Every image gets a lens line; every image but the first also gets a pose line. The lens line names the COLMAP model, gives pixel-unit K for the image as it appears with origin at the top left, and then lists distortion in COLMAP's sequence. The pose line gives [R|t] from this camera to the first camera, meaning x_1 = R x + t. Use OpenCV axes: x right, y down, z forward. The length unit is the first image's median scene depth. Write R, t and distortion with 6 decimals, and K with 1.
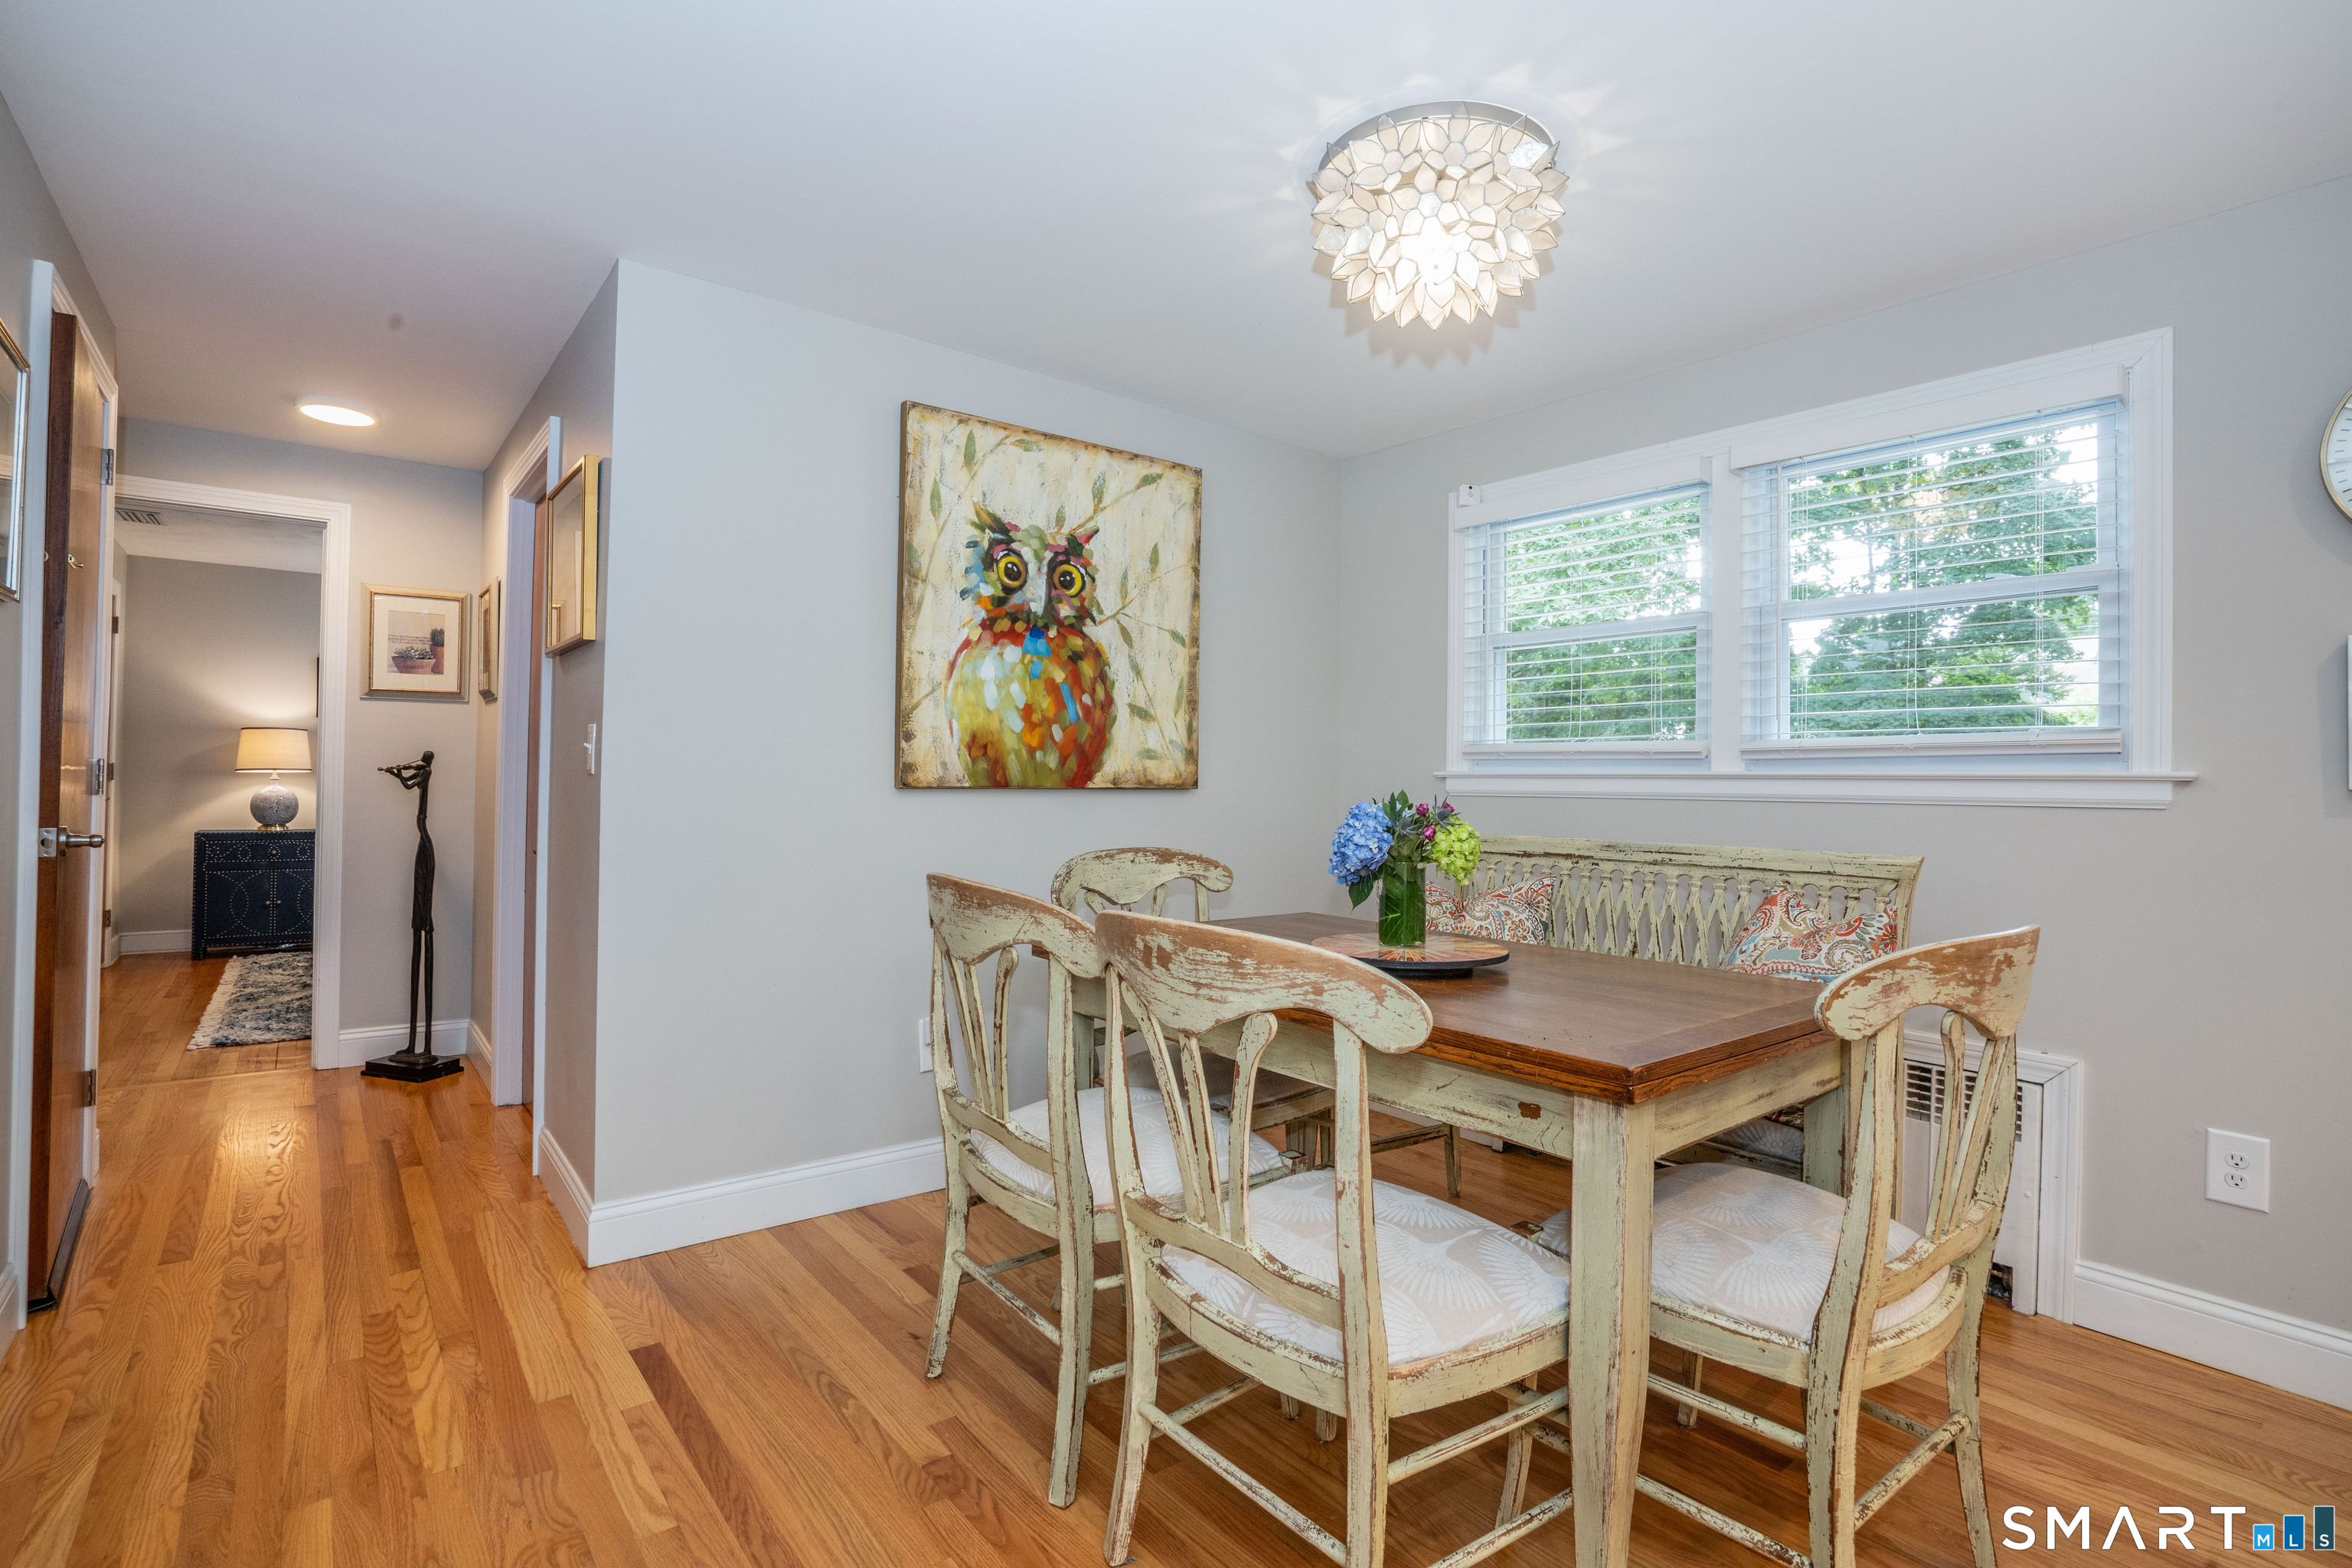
lens RADIAL K [[1120.3, 0, 1181.3], [0, 1120.3, 745.7], [0, 0, 1]] dist [-0.031987, 0.000233]
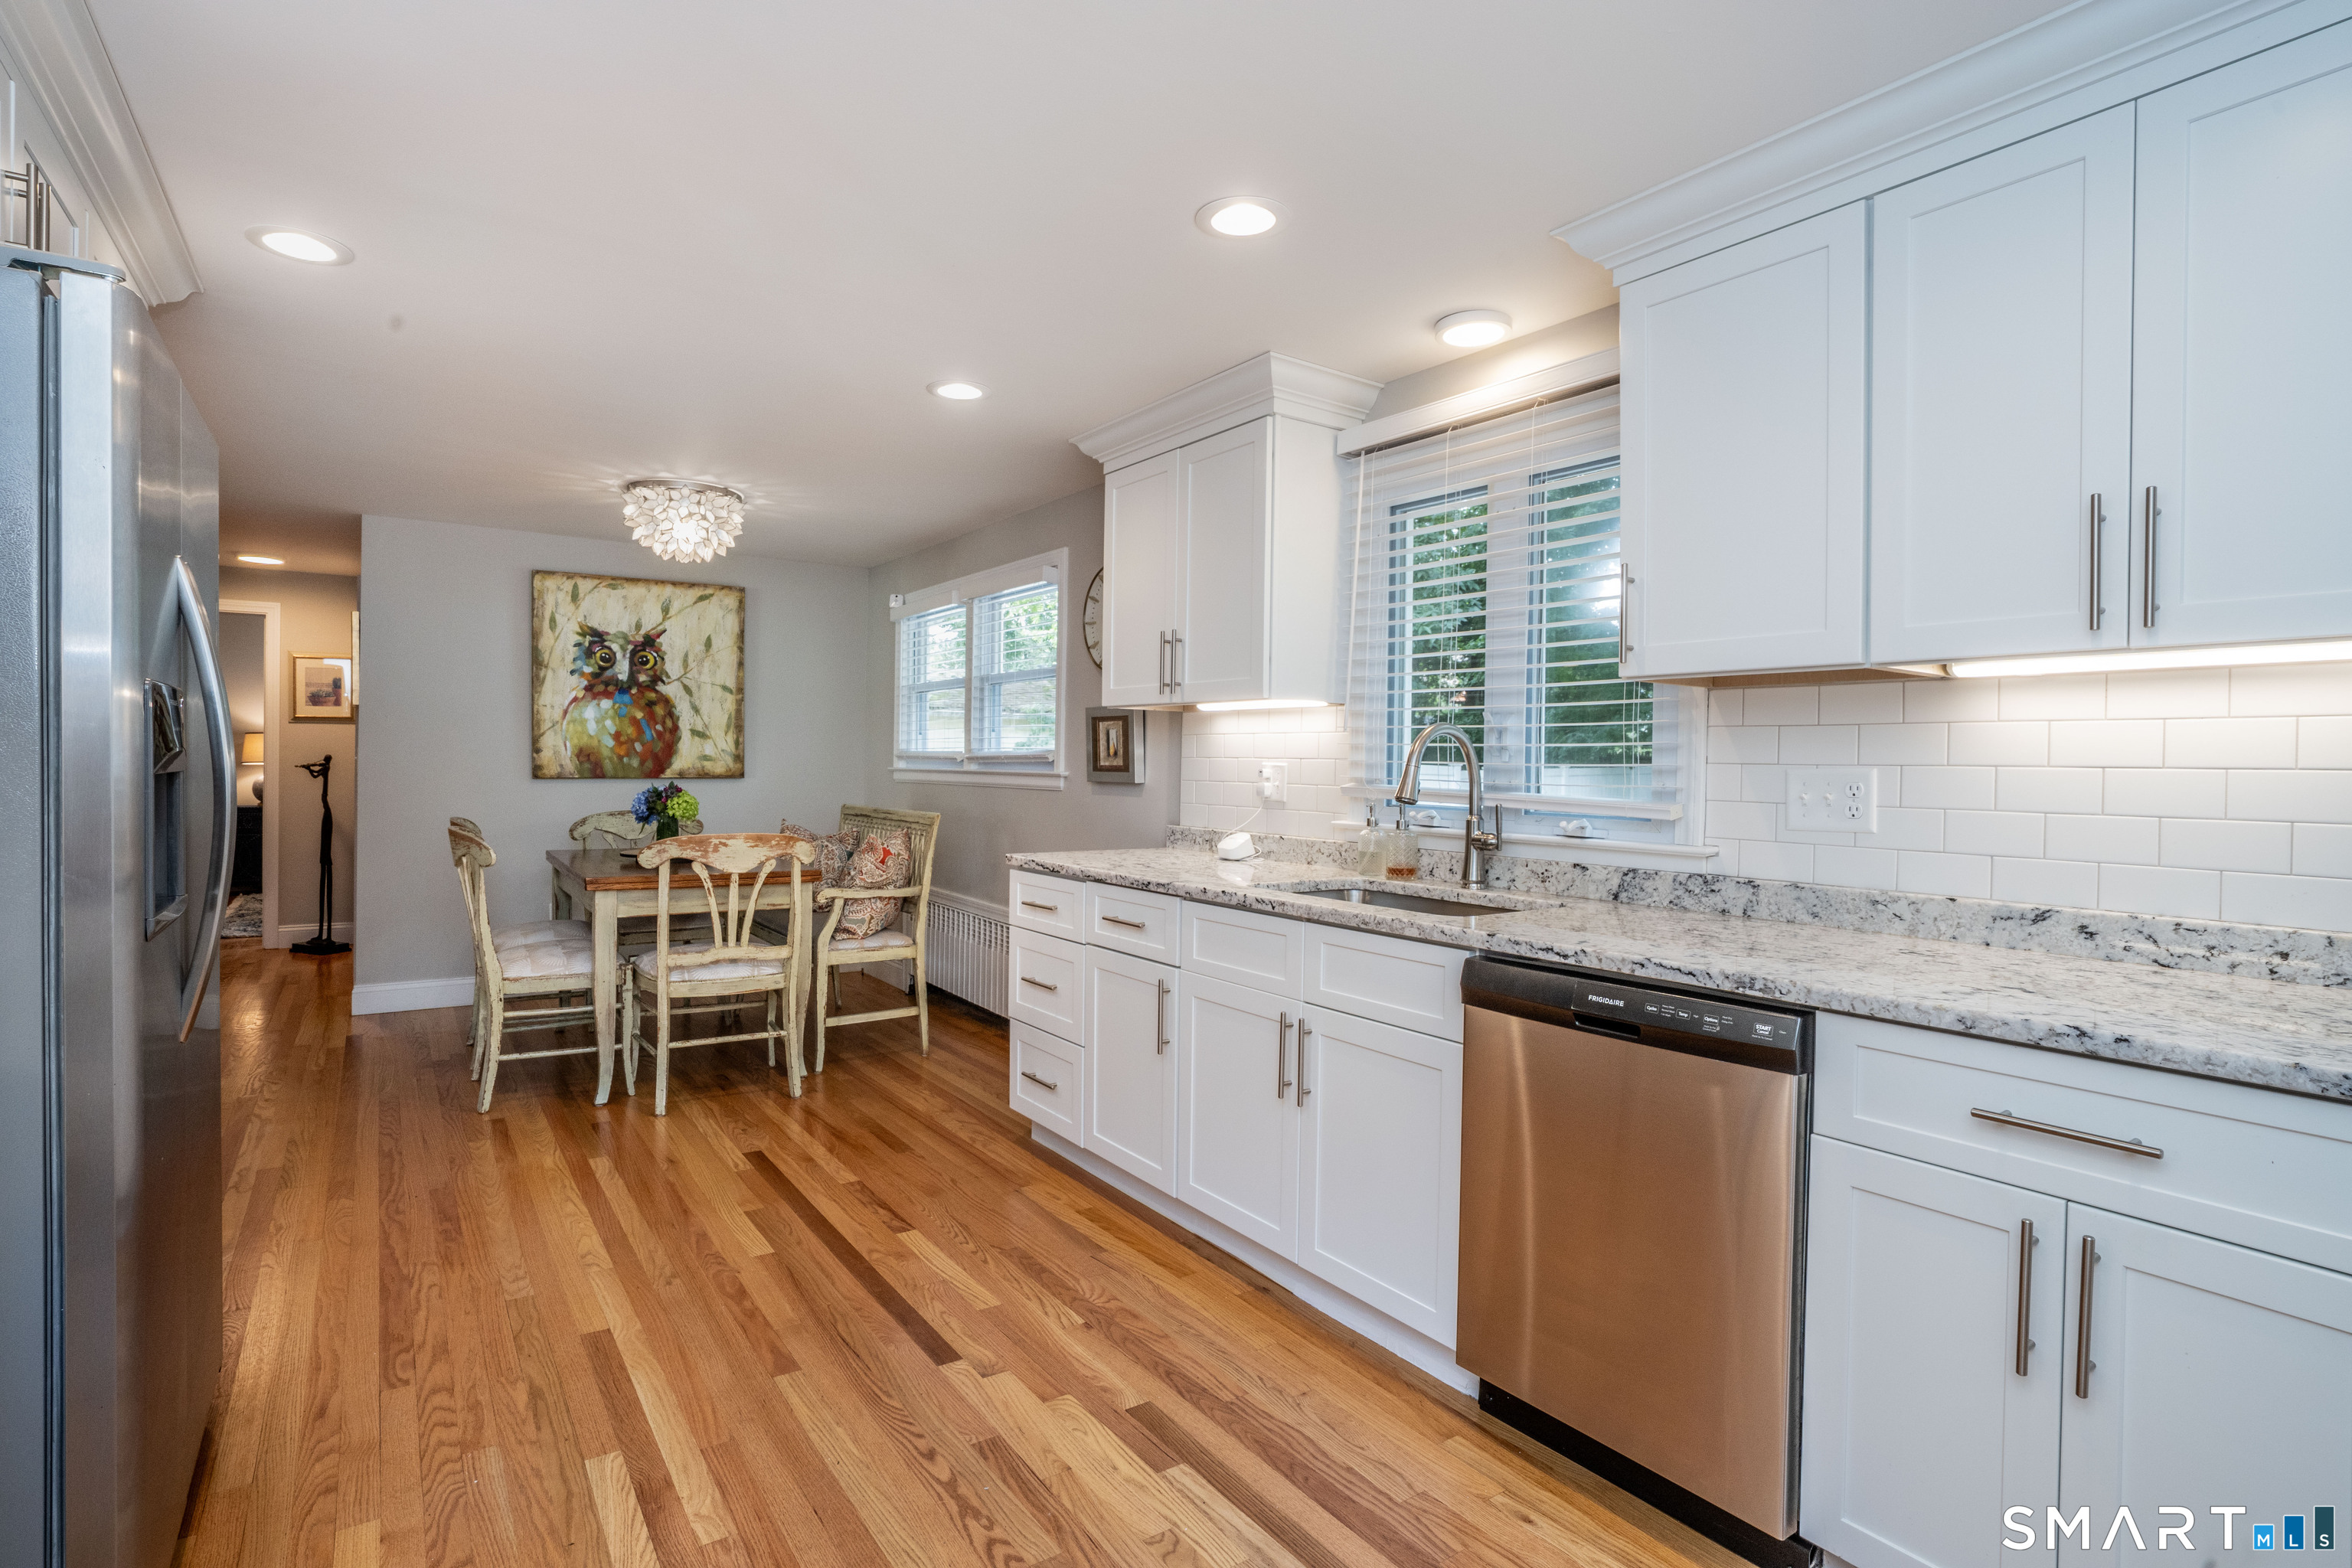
lens RADIAL K [[1148.3, 0, 1178.8], [0, 1148.3, 771.7], [0, 0, 1]] dist [-0.052310, 0.019116]
pose [[0.998657, 0.000356, -0.051807, 0.847694], [0.001800, 0.999134, 0.041576, -0.045935], [0.051777, -0.041614, 0.997791, -0.765774]]
